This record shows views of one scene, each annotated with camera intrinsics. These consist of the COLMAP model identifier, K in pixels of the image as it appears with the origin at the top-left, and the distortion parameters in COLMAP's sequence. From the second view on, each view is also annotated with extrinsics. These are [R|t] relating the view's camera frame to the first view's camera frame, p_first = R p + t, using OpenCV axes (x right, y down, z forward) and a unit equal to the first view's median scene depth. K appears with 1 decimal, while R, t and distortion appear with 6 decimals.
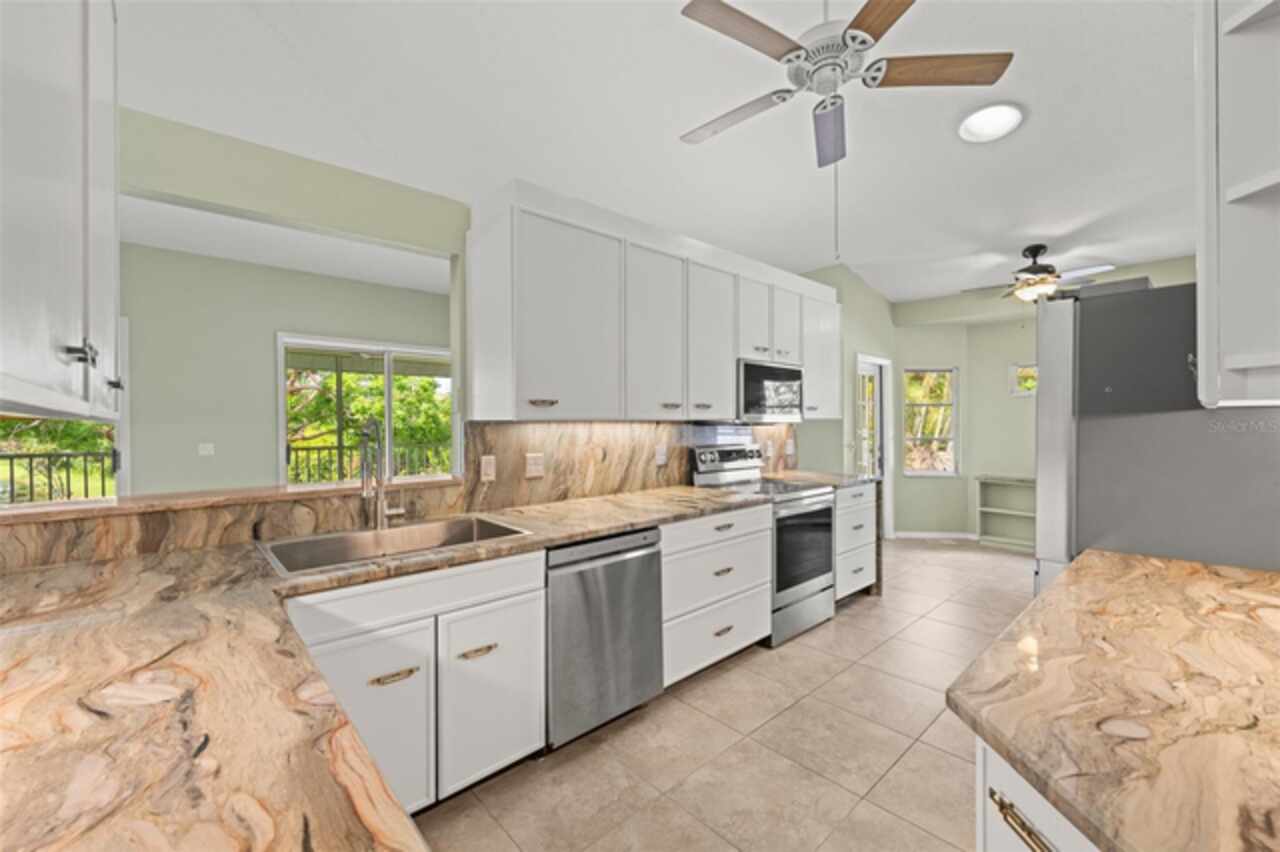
lens RADIAL K [[516.7, 0, 638.0], [0, 516.7, 425.3], [0, 0, 1]] dist [-0.001544, -0.000025]
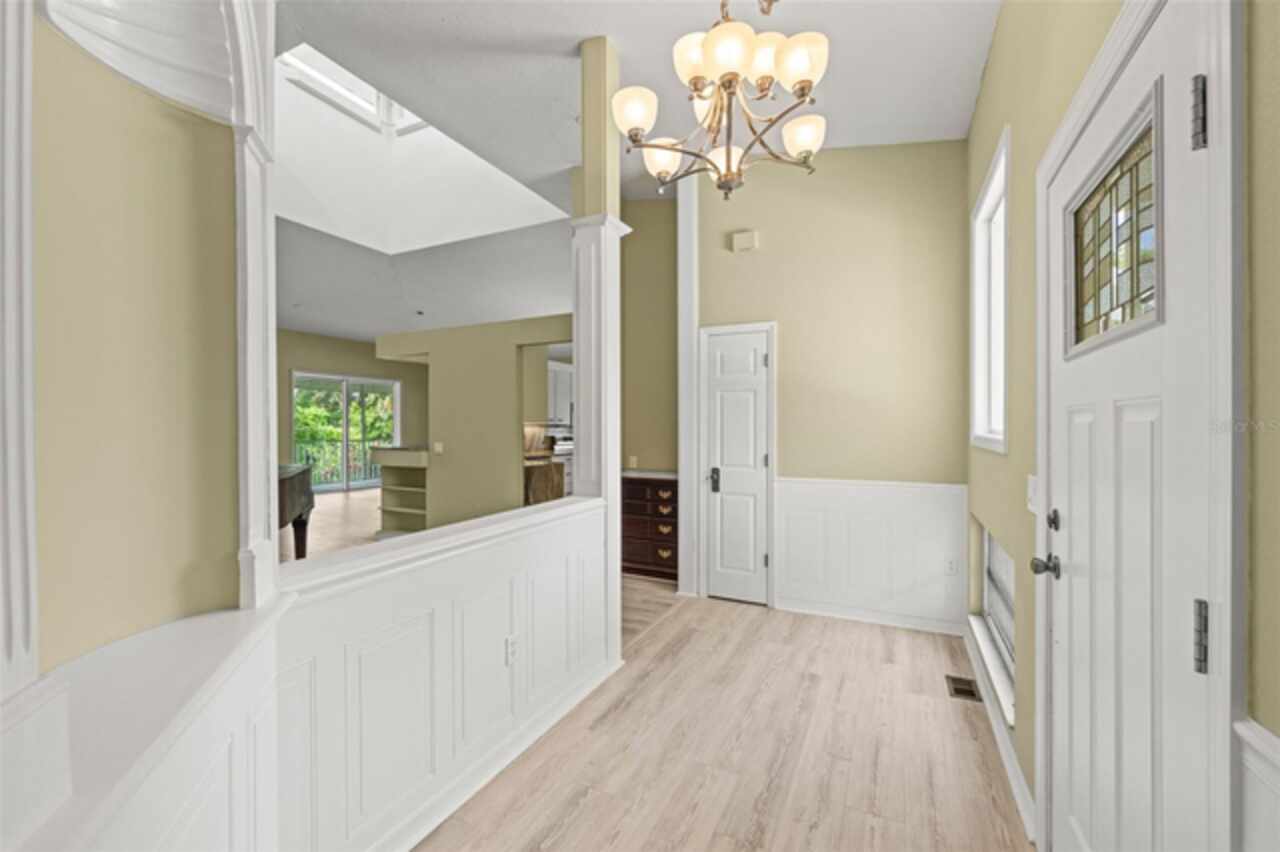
lens RADIAL K [[523.2, 0, 640.2], [0, 523.2, 429.5], [0, 0, 1]] dist [-0.001369, 0.000067]
pose [[0.928037, 0.001620, 0.372485, -0.485908], [-0.001416, 0.999999, -0.000820, 0.014836], [-0.372486, 0.000234, 0.928038, -1.664235]]
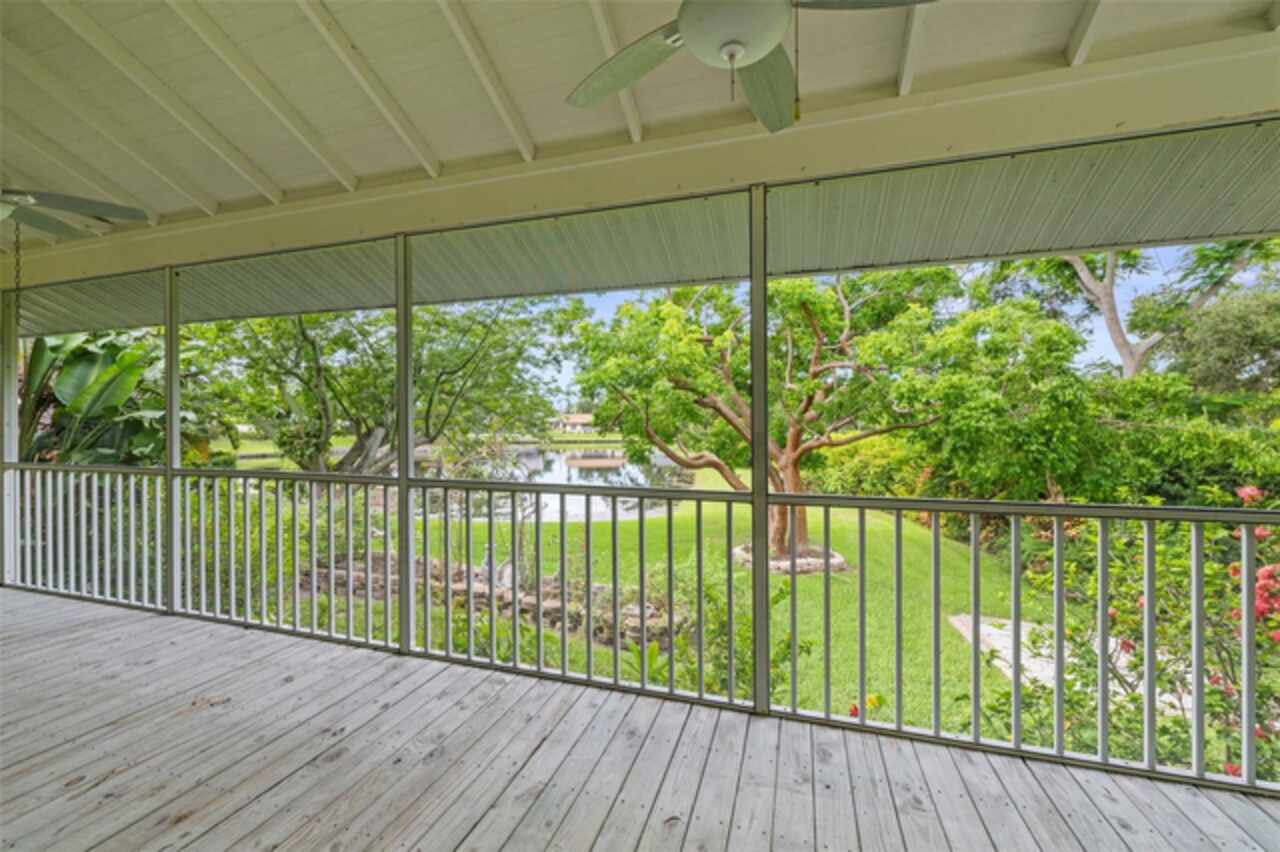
lens RADIAL K [[516.7, 0, 638.0], [0, 516.7, 425.3], [0, 0, 1]] dist [-0.001544, -0.000025]
pose [[0.506545, 0.001999, -0.862211, -0.865746], [-0.000152, 0.999998, 0.002229, 0.000649], [0.862213, -0.000998, 0.506545, 1.927123]]
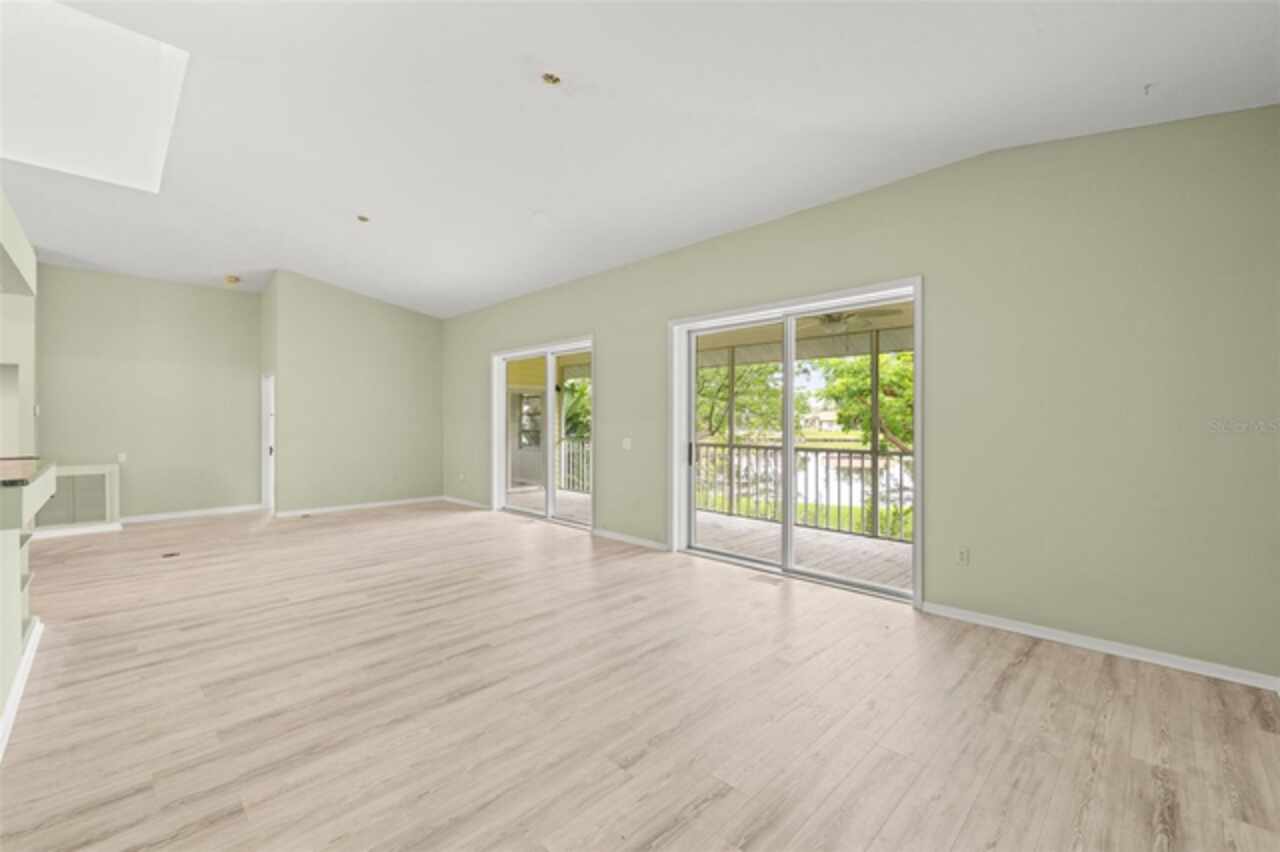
lens RADIAL K [[523.2, 0, 640.2], [0, 523.2, 429.5], [0, 0, 1]] dist [-0.001369, 0.000067]
pose [[0.056073, 0.017508, -0.998273, 0.410368], [-0.005410, 0.999837, 0.017232, -0.006210], [0.998412, 0.004434, 0.056159, 1.503041]]
